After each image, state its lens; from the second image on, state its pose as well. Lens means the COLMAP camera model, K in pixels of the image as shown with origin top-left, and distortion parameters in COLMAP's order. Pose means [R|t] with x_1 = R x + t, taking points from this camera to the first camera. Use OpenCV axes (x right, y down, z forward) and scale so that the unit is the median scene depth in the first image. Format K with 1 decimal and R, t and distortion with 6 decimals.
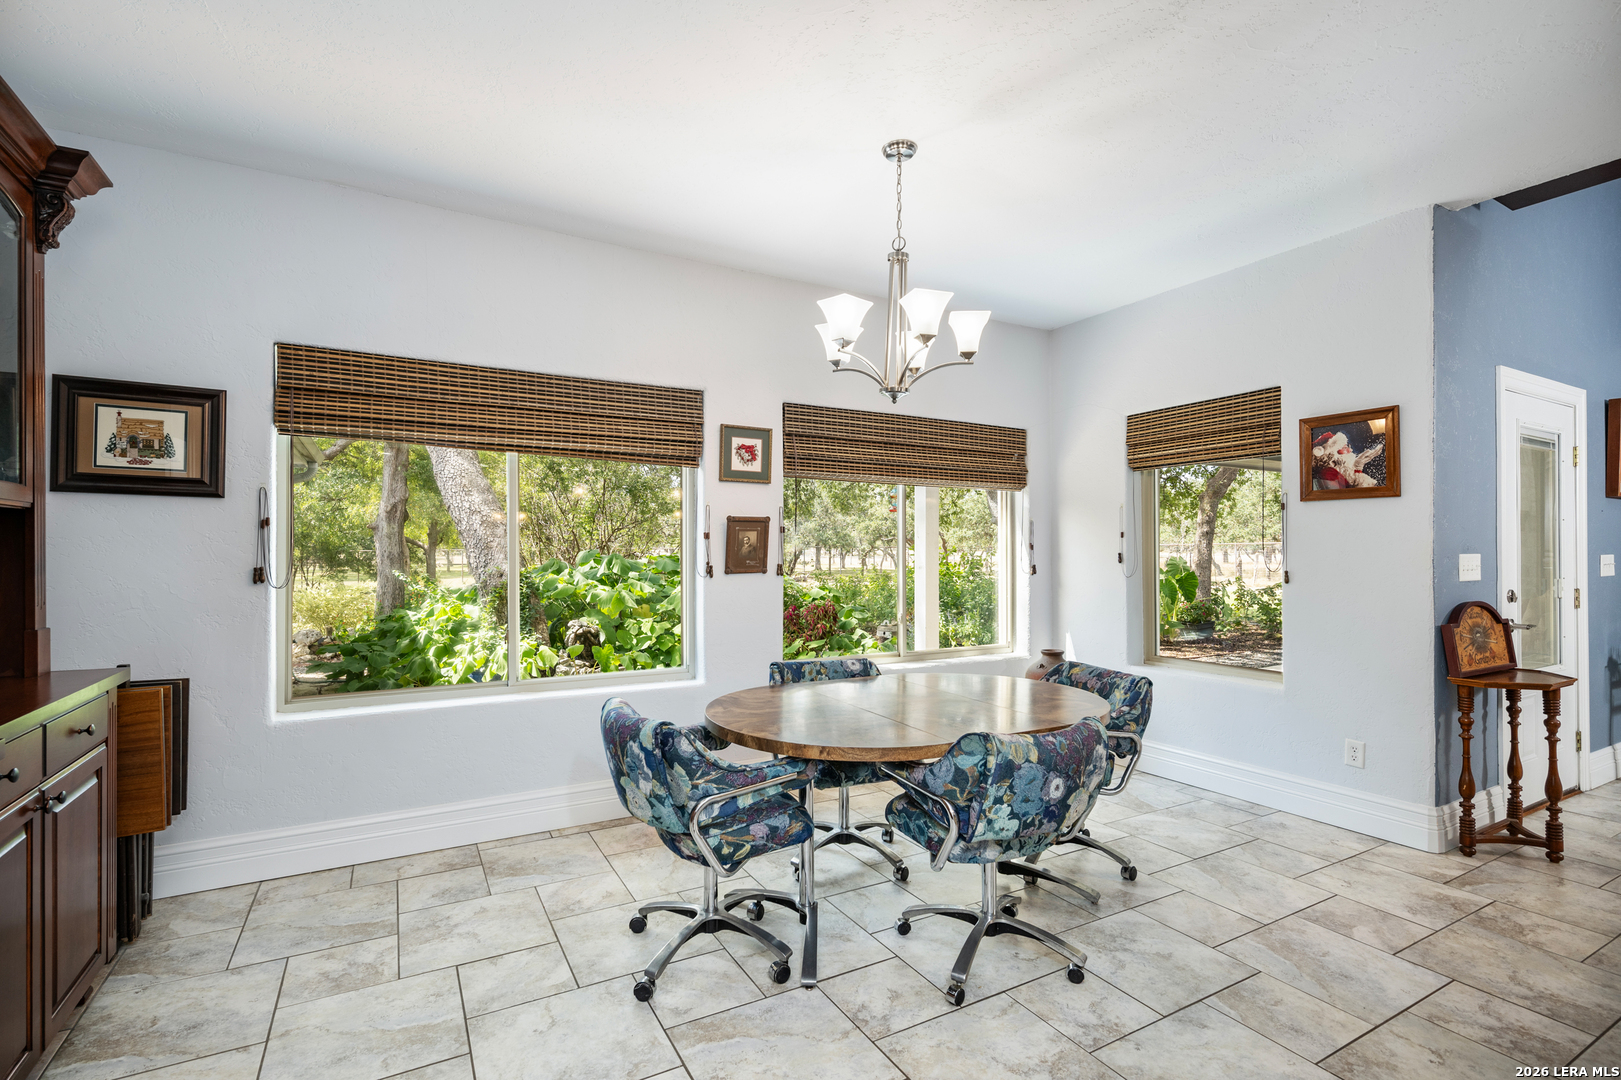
lens RADIAL K [[753.8, 0, 803.9], [0, 753.8, 548.4], [0, 0, 1]] dist [-0.001242, 0.000003]
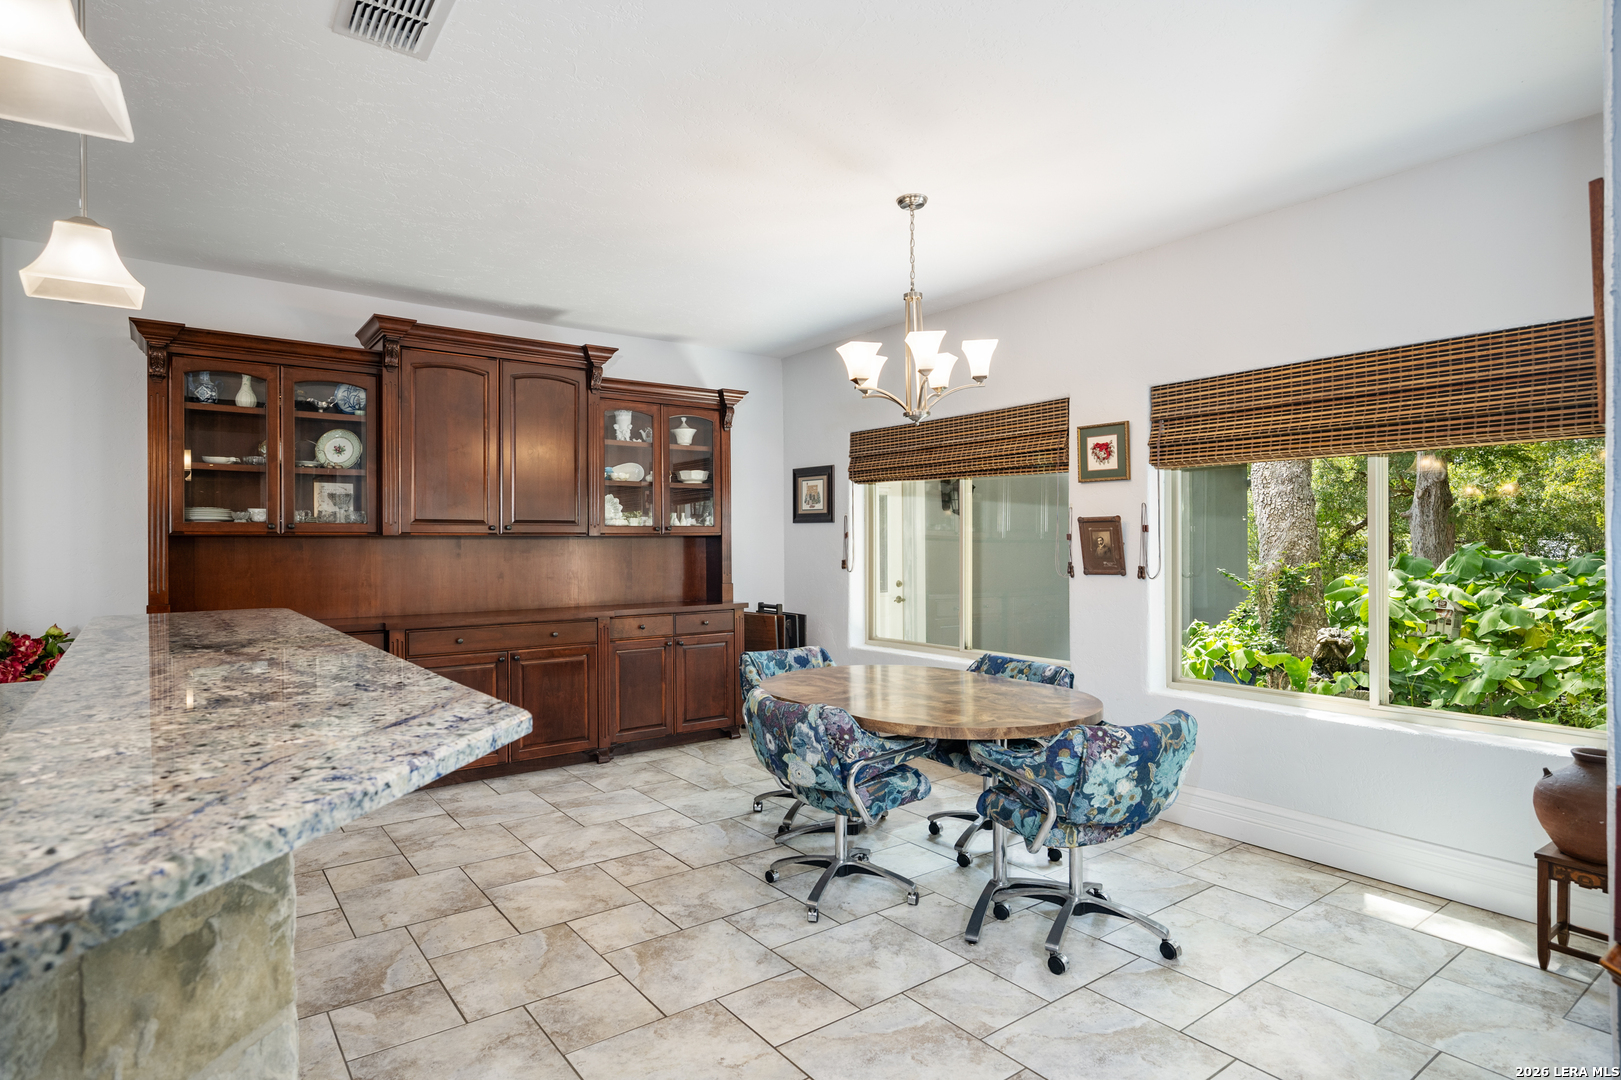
lens RADIAL K [[862.6, 0, 799.0], [0, 862.6, 545.0], [0, 0, 1]] dist [-0.000921, -0.000390]
pose [[0.126096, -0.001467, -0.992017, 0.999499], [0.008192, 0.999966, -0.000437, -0.008171], [0.991984, -0.008072, 0.126103, 0.478787]]
